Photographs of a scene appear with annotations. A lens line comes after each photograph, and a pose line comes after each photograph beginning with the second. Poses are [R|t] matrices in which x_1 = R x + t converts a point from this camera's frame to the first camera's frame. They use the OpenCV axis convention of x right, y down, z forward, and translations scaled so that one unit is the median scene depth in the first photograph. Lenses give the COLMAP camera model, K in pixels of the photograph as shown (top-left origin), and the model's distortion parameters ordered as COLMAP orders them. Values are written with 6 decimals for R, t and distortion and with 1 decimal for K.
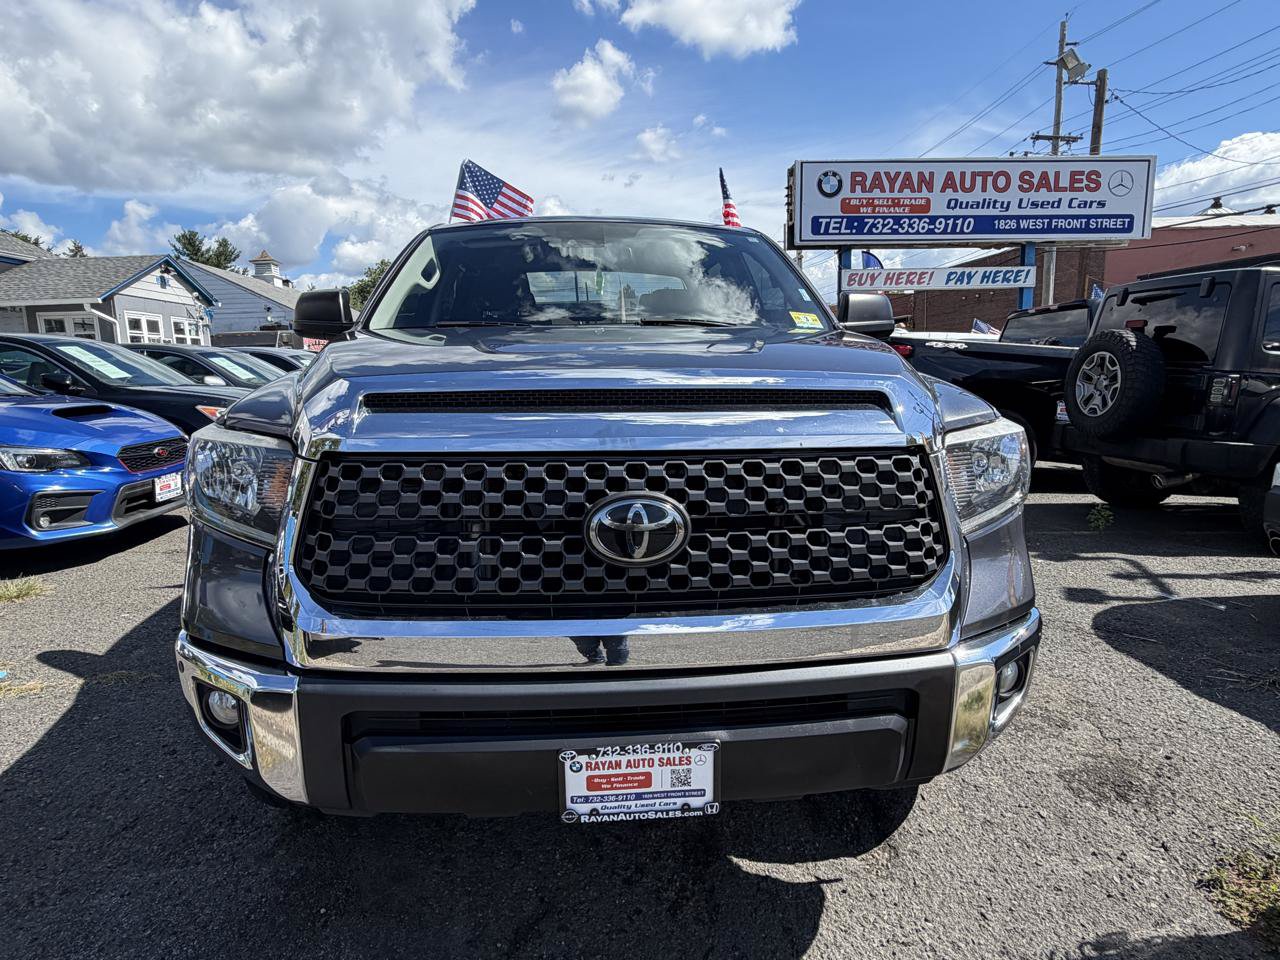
lens RADIAL K [[741.5, 0, 626.2], [0, 741.5, 476.3], [0, 0, 1]] dist [-0.002525, -0.000464]
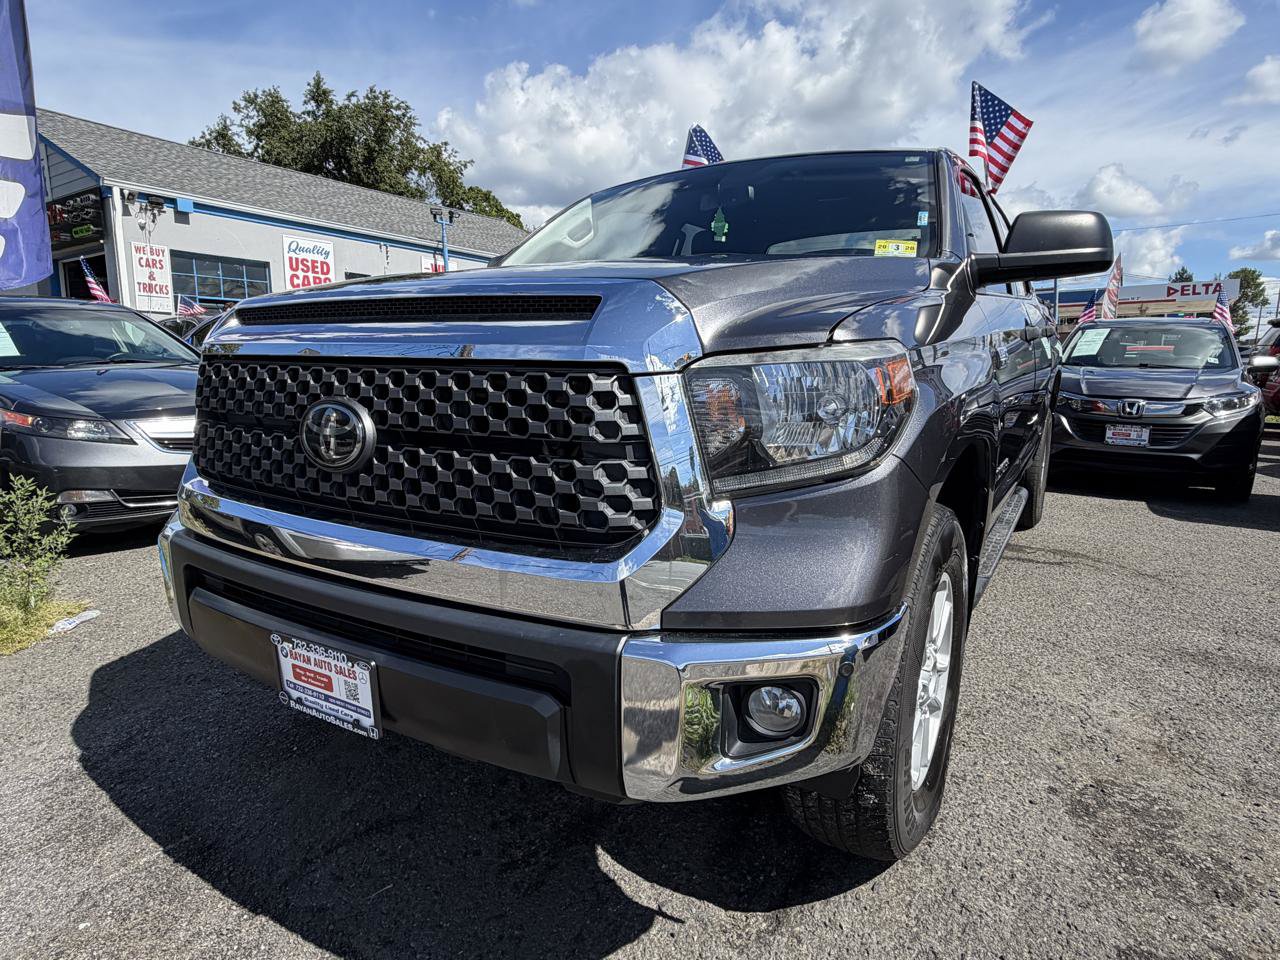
lens RADIAL K [[744.5, 0, 634.4], [0, 744.5, 479.5], [0, 0, 1]] dist [-0.000297, 0.000654]
pose [[0.807763, 0.105662, -0.579960, 0.913058], [-0.101069, 0.994061, 0.040338, 0.048807], [0.580778, 0.026033, 0.813645, 0.402277]]
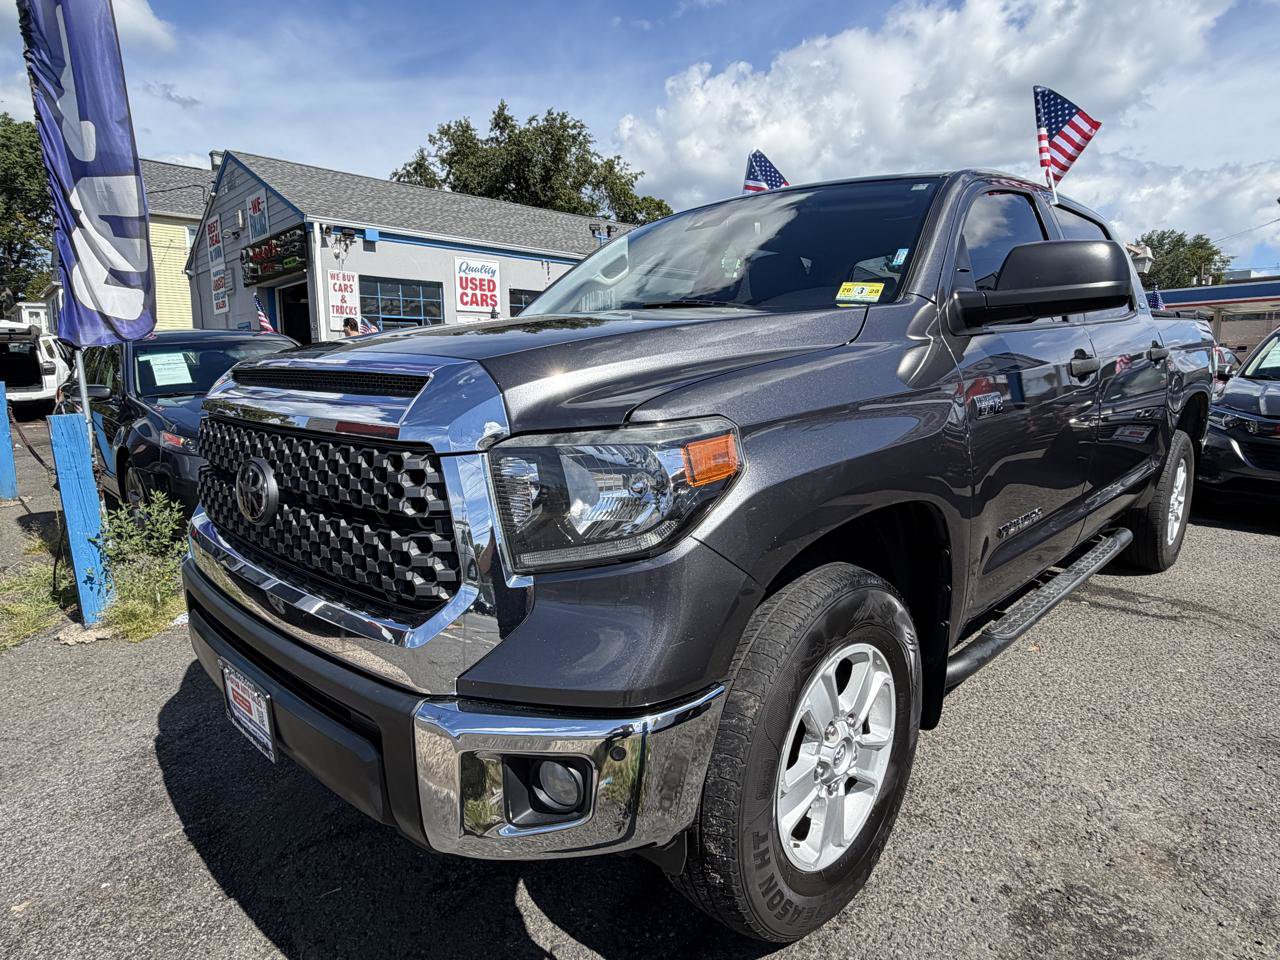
lens RADIAL K [[744.5, 0, 634.4], [0, 744.5, 479.5], [0, 0, 1]] dist [-0.000297, 0.000654]
pose [[0.654294, 0.120290, -0.746612, 1.225301], [-0.114119, 0.991668, 0.059764, -0.079375], [0.747580, 0.046099, 0.662570, 0.653943]]
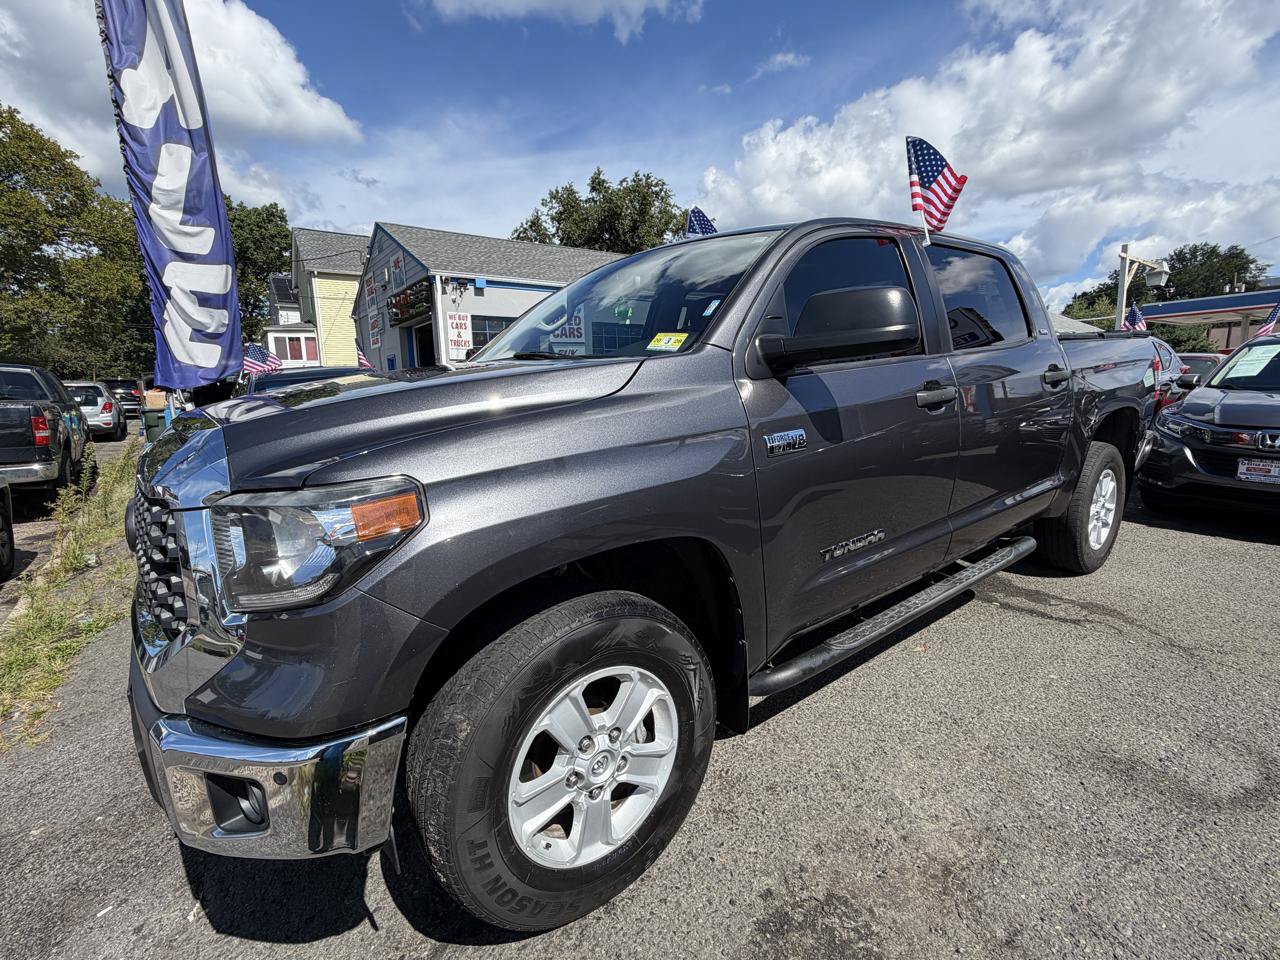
lens RADIAL K [[604.2, 0, 635.4], [0, 604.2, 480.6], [0, 0, 1]] dist [0.000649, -0.000045]
pose [[0.550134, 0.130602, -0.824800, 1.450028], [-0.101939, 0.990811, 0.088897, -0.207343], [0.828831, 0.035174, 0.558392, 1.113857]]
